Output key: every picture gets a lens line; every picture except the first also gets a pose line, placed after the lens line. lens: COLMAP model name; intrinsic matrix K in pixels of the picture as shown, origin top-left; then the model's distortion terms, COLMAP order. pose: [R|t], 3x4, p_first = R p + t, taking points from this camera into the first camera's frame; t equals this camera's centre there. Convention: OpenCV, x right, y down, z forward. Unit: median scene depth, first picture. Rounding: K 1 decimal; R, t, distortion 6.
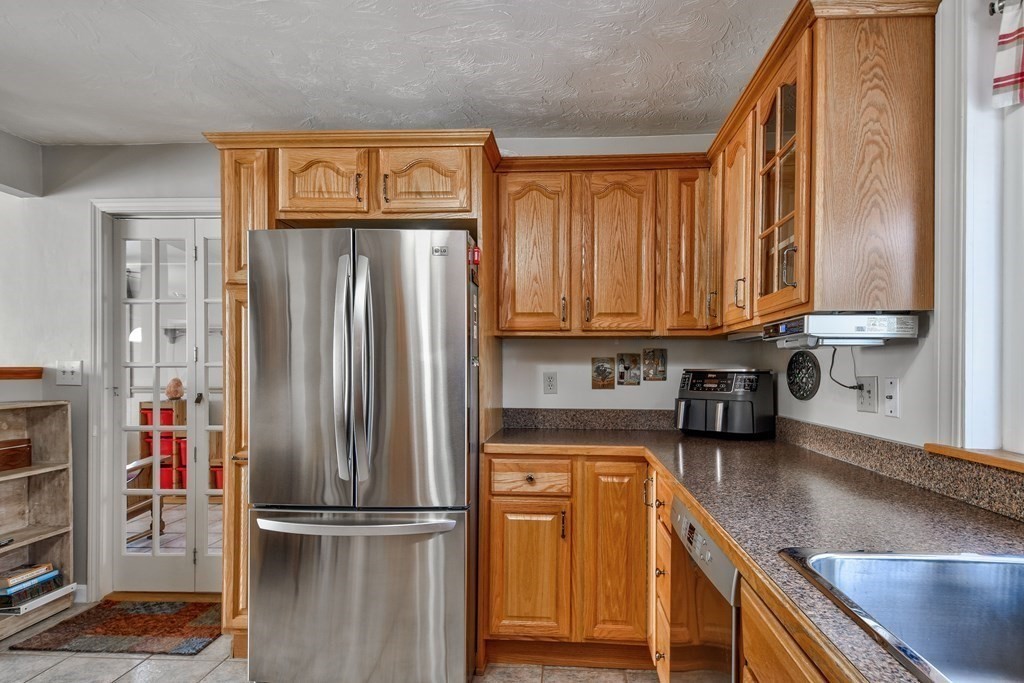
lens RADIAL K [[561.2, 0, 539.3], [0, 561.2, 372.5], [0, 0, 1]] dist [0.038957, -0.018468]
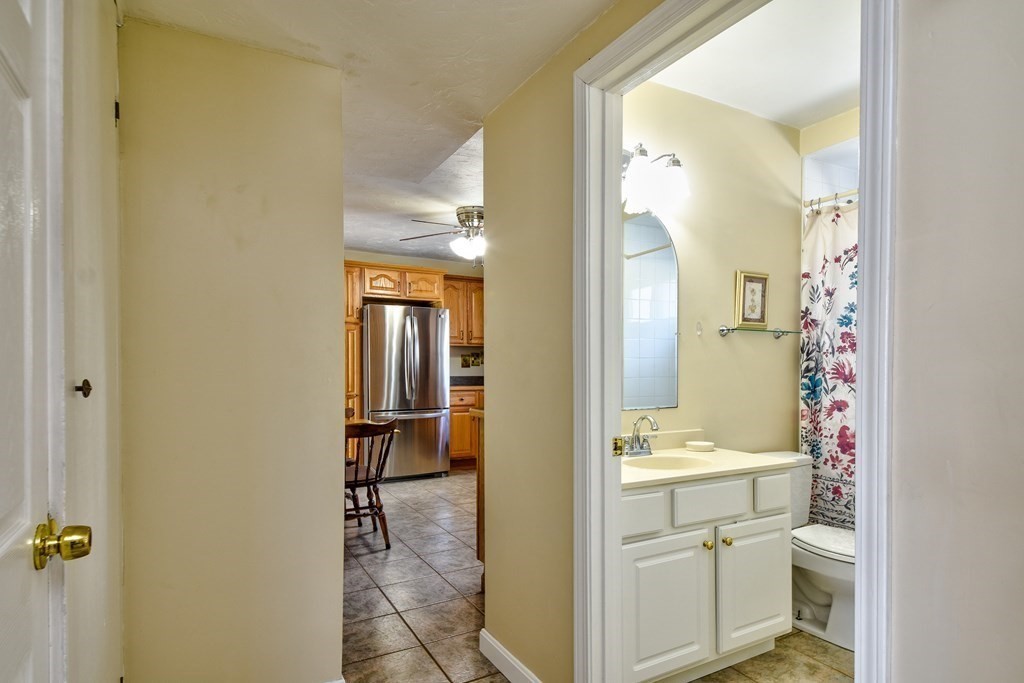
lens RADIAL K [[561.2, 0, 493.8], [0, 561.2, 375.3], [0, 0, 1]] dist [0.038957, -0.018468]
pose [[0.856244, -0.012673, 0.516417, -1.167722], [0.007075, 0.999893, 0.012807, 0.037033], [-0.516524, -0.007312, 0.856242, -1.275672]]
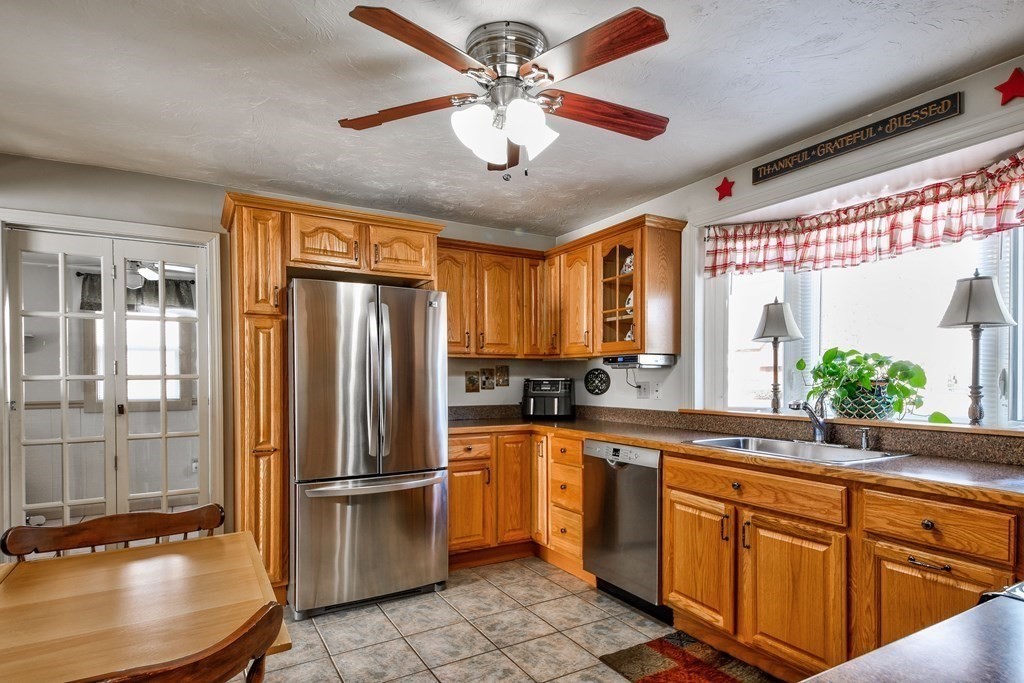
lens RADIAL K [[561.2, 0, 506.1], [0, 561.2, 381.1], [0, 0, 1]] dist [0.038957, -0.018468]
pose [[0.838858, -0.009011, 0.544275, -0.715034], [0.009638, 0.999952, 0.001700, -0.002660], [-0.544265, 0.003819, 0.838905, -0.348159]]
